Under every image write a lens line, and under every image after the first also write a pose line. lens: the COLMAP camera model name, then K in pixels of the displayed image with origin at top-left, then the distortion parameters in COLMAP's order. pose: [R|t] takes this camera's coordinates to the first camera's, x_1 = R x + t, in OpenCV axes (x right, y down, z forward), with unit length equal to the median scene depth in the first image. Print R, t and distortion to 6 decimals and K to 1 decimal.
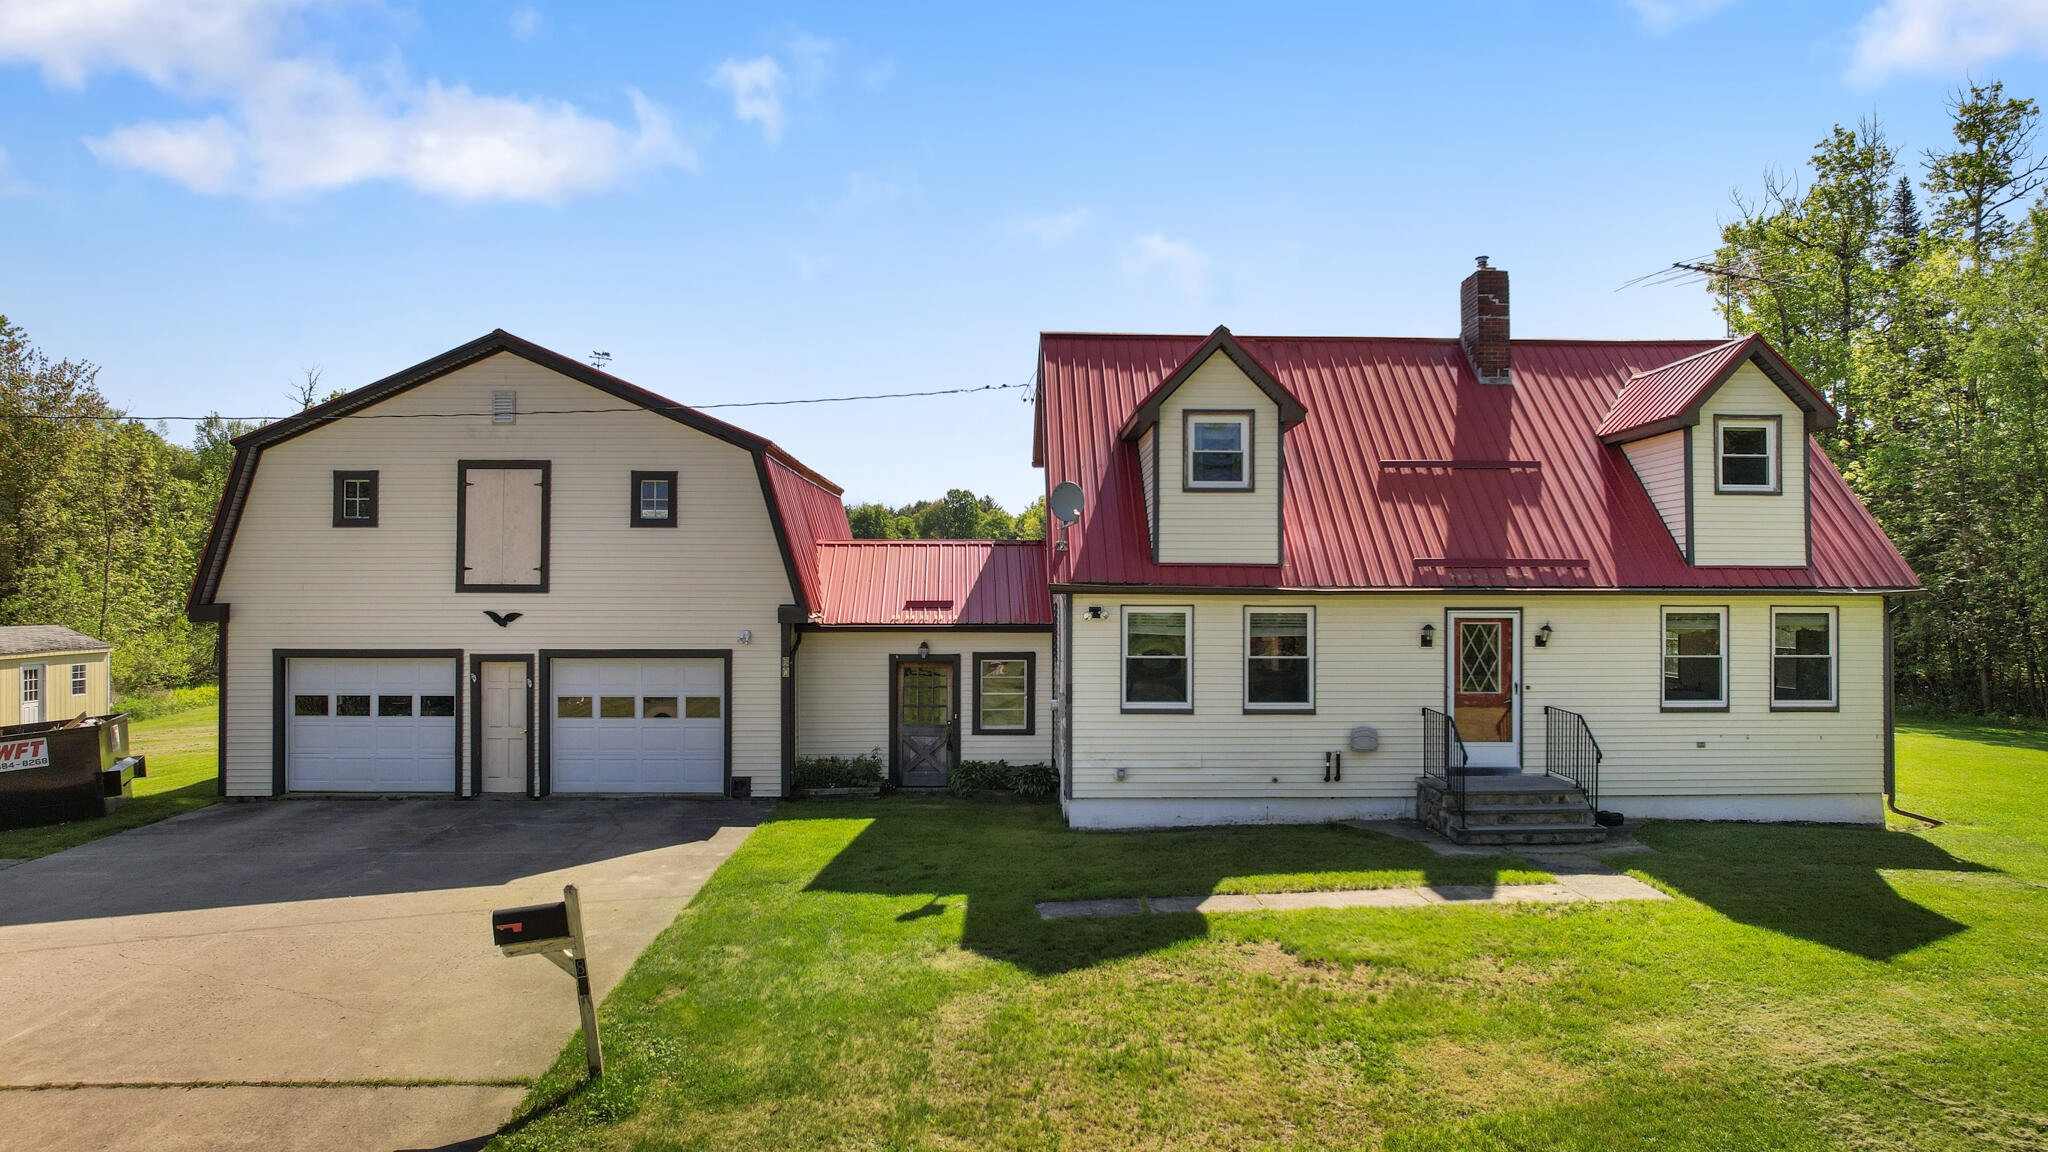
lens RADIAL K [[1328.3, 0, 1024.0], [0, 1328.3, 576.0], [0, 0, 1]] dist [-0.044870, 0.001655]
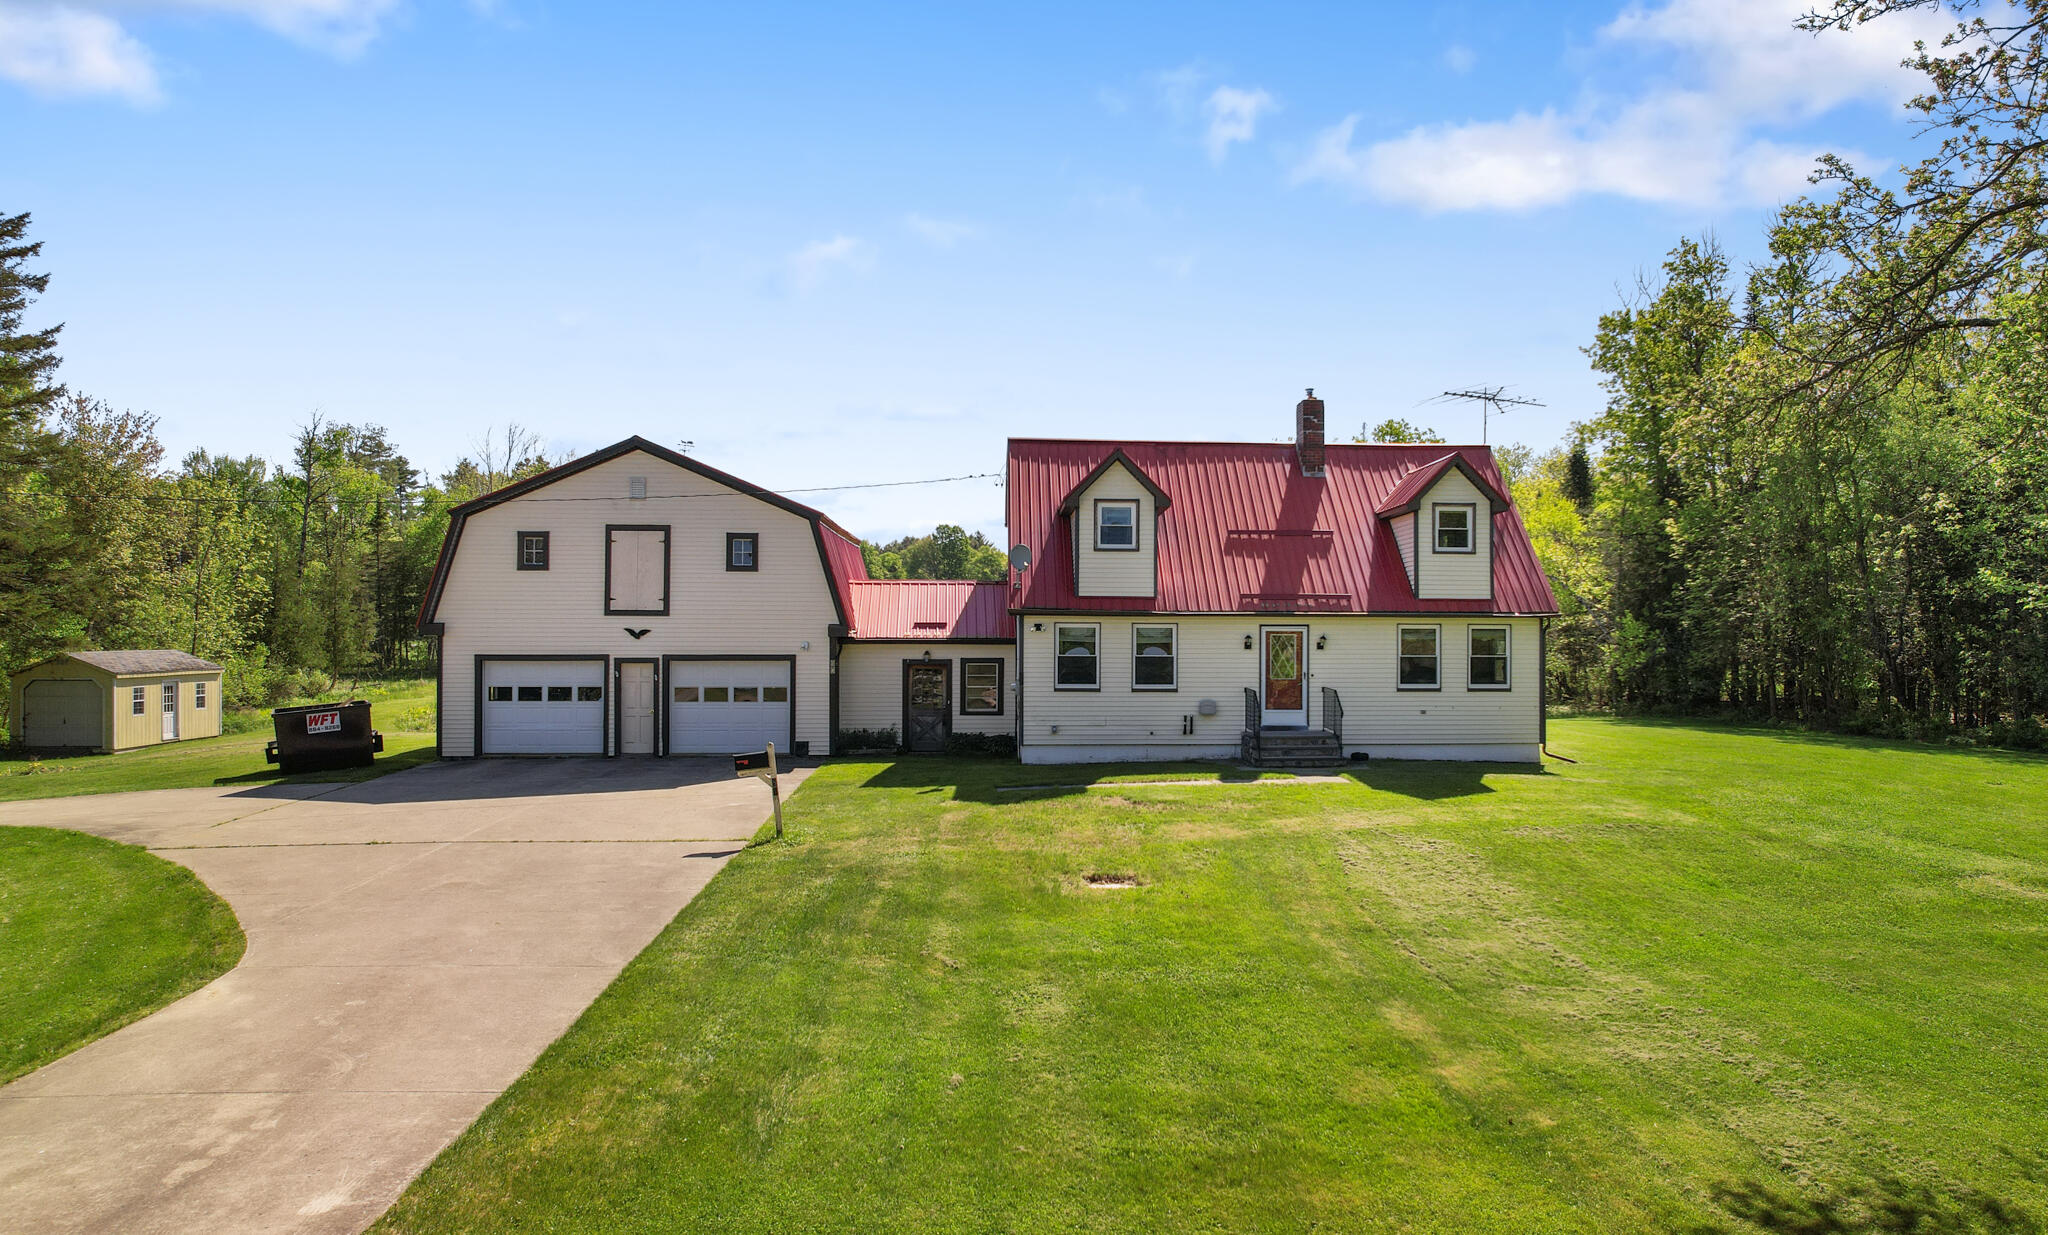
lens RADIAL K [[1456.6, 0, 1106.3], [0, 1456.6, 624.6], [0, 0, 1]] dist [-0.046921, 0.000748]
pose [[0.998226, 0.001781, 0.059509, 0.027242], [-0.002080, 0.999986, 0.004952, 0.013509], [-0.059499, -0.005067, 0.998216, -0.630884]]
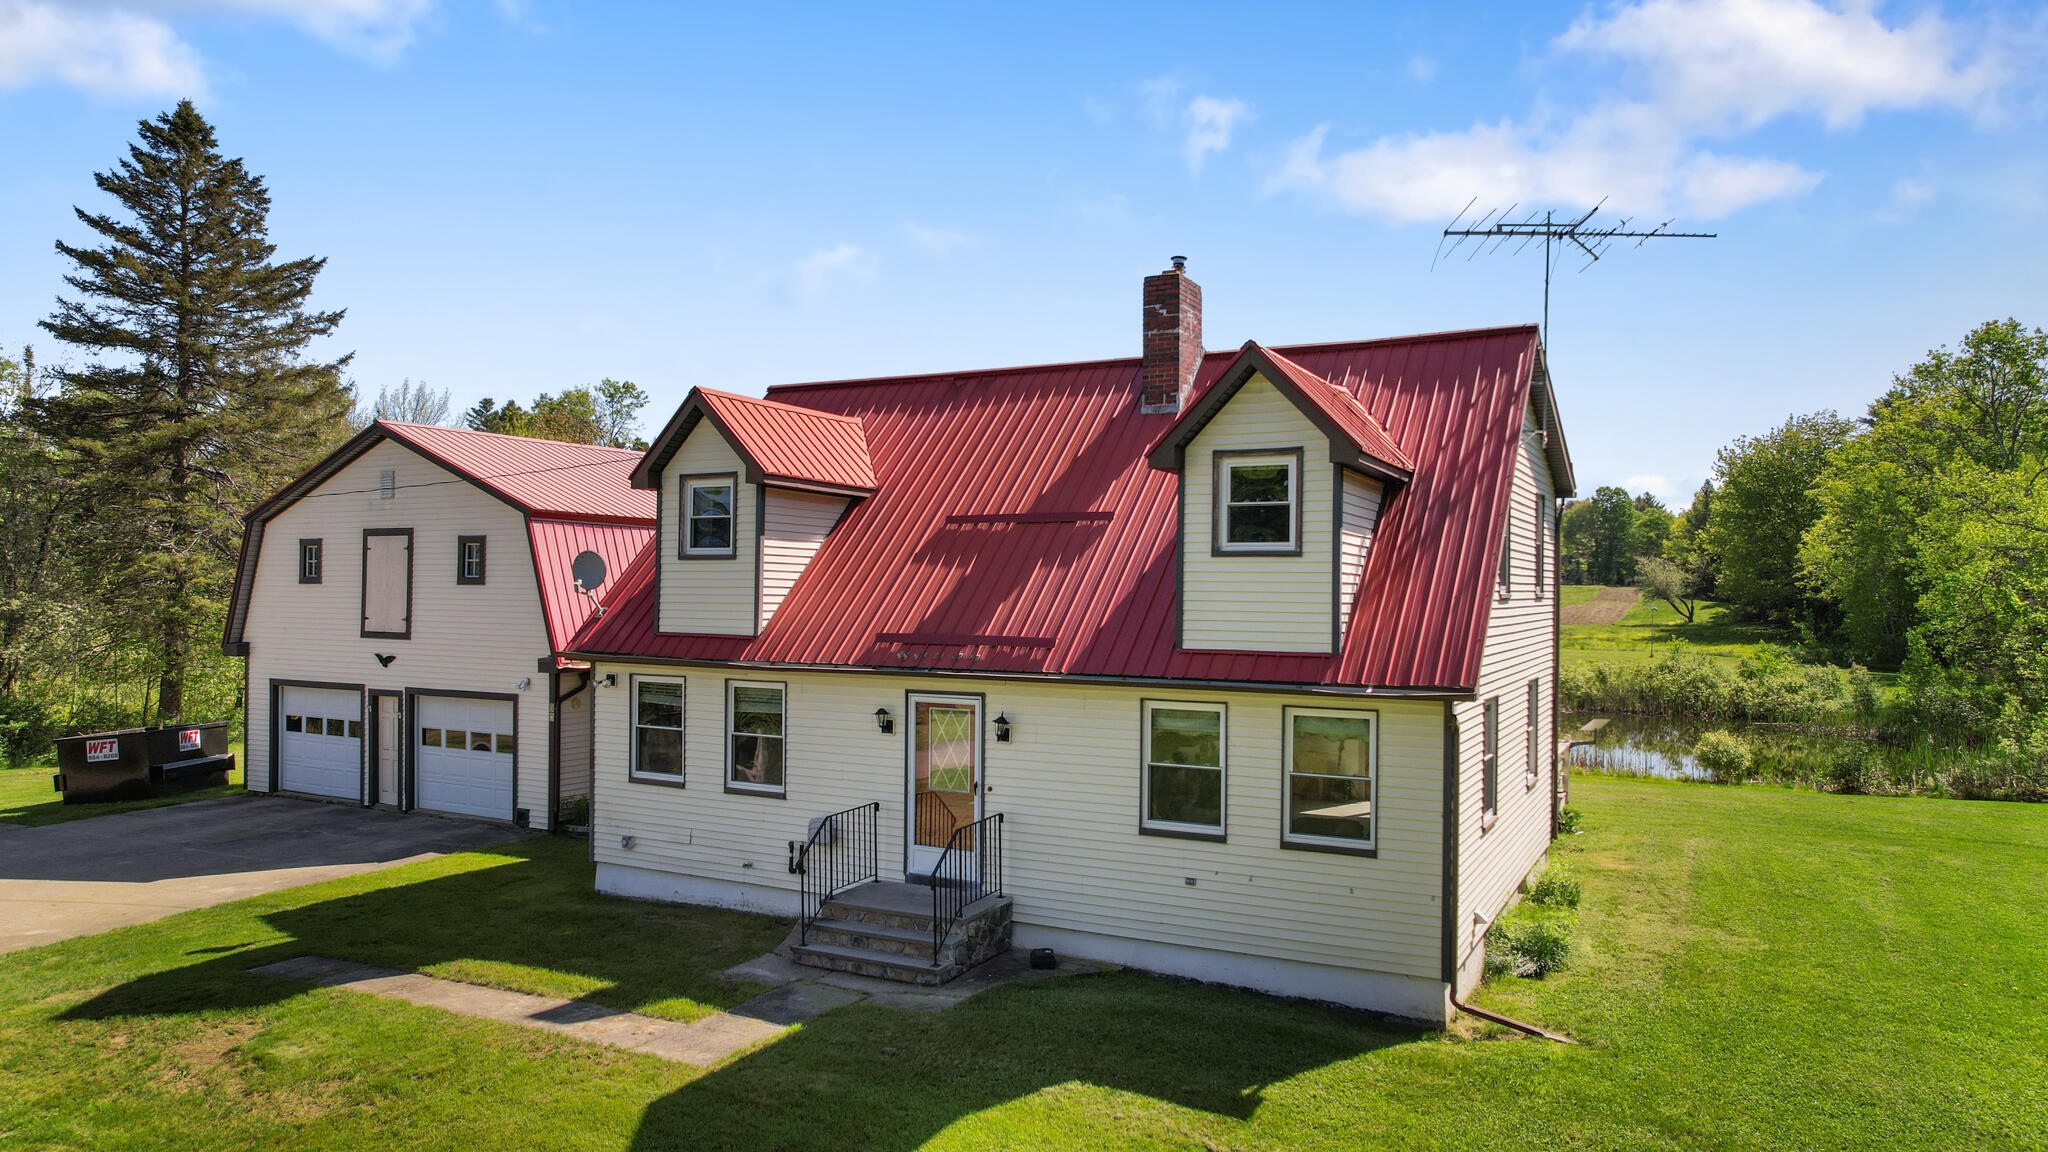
lens RADIAL K [[1353.3, 0, 1024.0], [0, 1353.3, 576.0], [0, 0, 1]] dist [-0.035611, 0.001572]
pose [[0.866712, -0.000164, -0.498808, 0.720738], [-0.000543, 0.999999, -0.001272, -0.043309], [0.498808, 0.001373, 0.866712, 0.230128]]
